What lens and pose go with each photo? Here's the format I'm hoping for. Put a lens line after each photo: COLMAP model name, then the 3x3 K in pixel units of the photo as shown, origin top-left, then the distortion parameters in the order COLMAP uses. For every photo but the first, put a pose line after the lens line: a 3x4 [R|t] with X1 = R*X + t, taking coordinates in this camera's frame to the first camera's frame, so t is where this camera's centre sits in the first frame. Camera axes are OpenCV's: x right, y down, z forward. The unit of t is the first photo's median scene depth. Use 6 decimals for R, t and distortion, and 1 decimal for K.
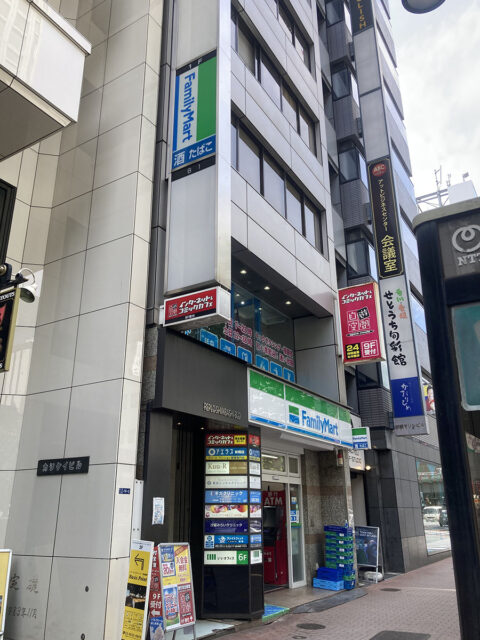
lens RADIAL K [[522.0, 0, 239.4], [0, 522.0, 323.7], [0, 0, 1]] dist [0.045347, -0.042129]
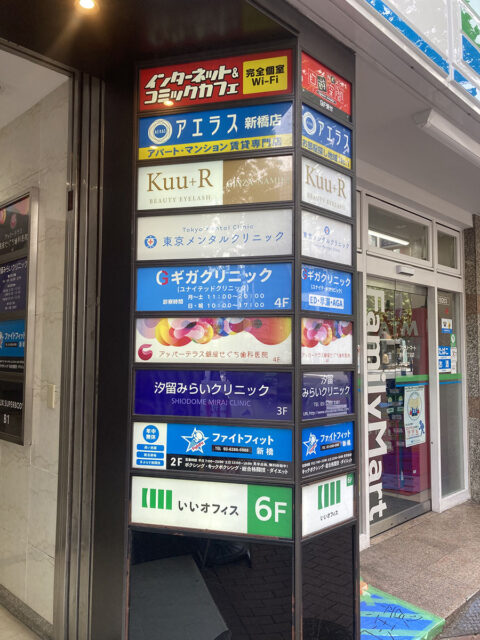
lens RADIAL K [[522.0, 0, 243.8], [0, 522.0, 316.0], [0, 0, 1]] dist [0.045347, -0.042129]
pose [[0.975508, -0.003001, -0.219943, 0.048147], [0.062789, 0.962103, 0.265360, 0.274987], [0.210811, -0.272670, 0.938728, 0.755187]]
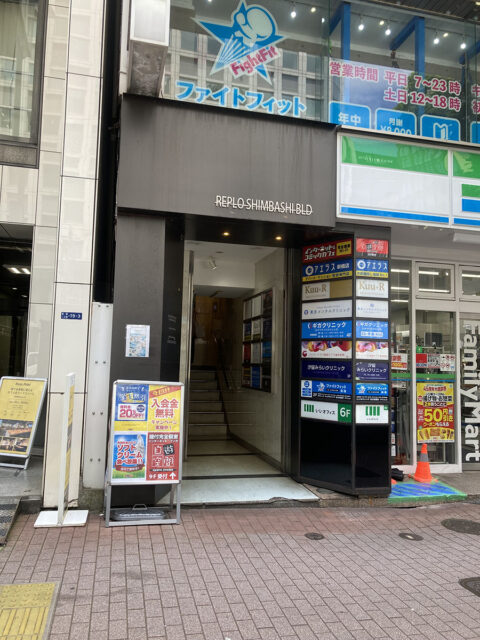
lens RADIAL K [[522.0, 0, 240.1], [0, 522.0, 317.3], [0, 0, 1]] dist [0.045347, -0.042129]
pose [[0.718847, -0.038344, -0.694110, 0.373753], [0.207391, 0.964838, 0.161482, 0.178624], [0.663512, -0.260033, 0.701523, 0.444206]]
